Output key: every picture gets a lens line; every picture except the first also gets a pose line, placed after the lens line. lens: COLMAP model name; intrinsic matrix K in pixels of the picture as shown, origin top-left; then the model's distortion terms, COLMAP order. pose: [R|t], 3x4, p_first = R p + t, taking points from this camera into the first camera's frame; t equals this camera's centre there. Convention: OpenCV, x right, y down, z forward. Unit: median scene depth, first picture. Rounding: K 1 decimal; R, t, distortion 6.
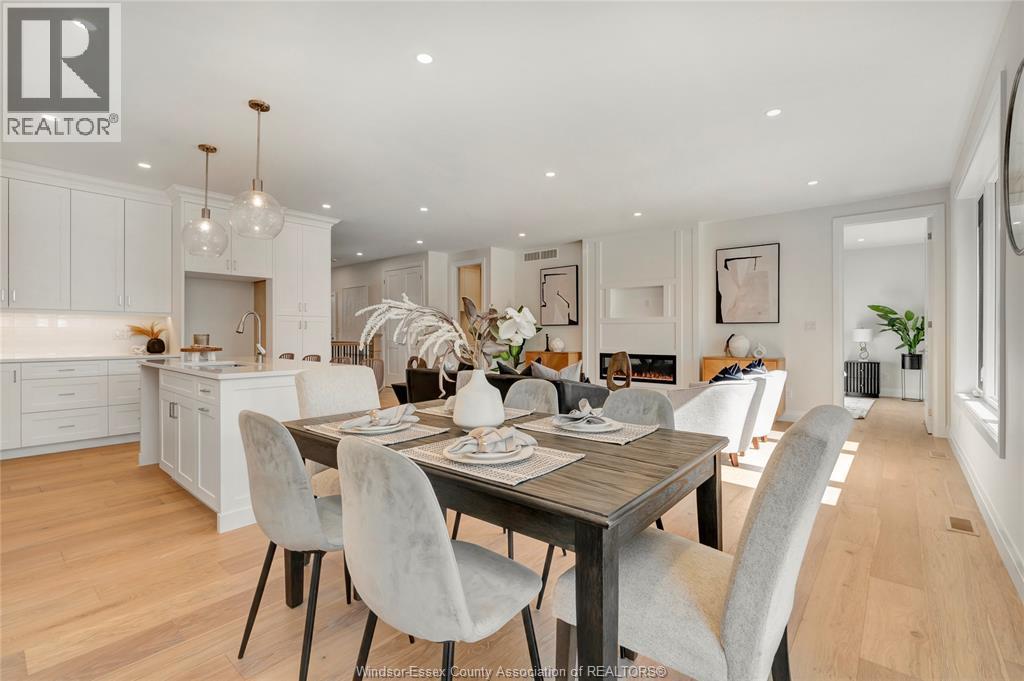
lens RADIAL K [[458.7, 0, 513.0], [0, 458.7, 333.8], [0, 0, 1]] dist [-0.002121, -0.000433]
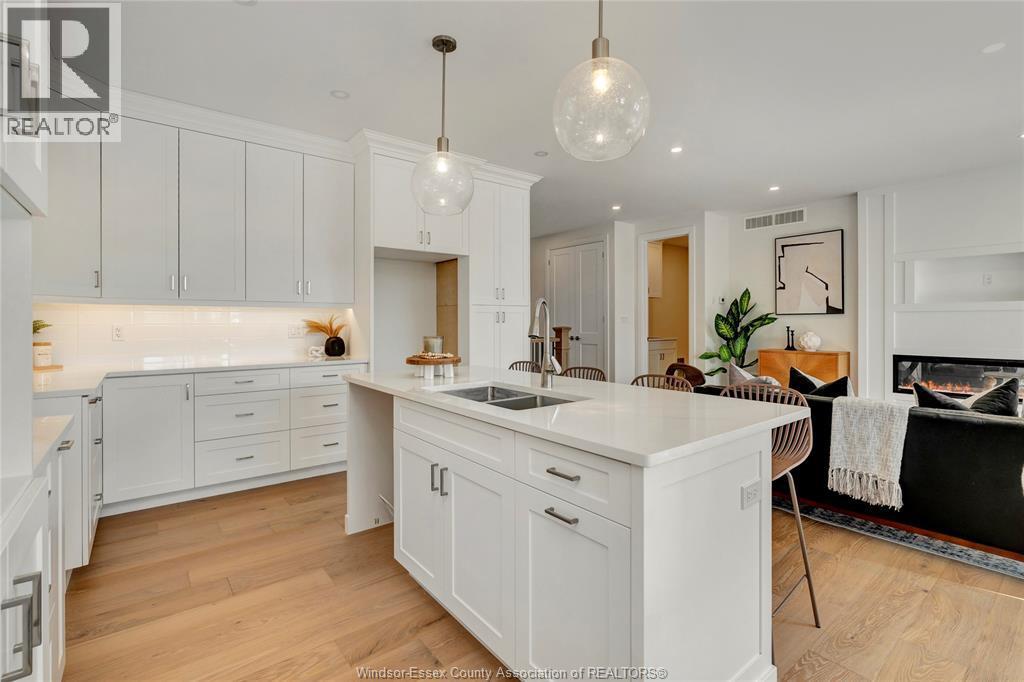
lens RADIAL K [[471.8, 0, 513.7], [0, 471.8, 322.9], [0, 0, 1]] dist [-0.004357, -0.000013]
pose [[0.980705, -0.003660, -0.195458, -0.277225], [0.004215, 0.999988, 0.002427, -0.011520], [0.195446, -0.003204, 0.980709, 0.235727]]
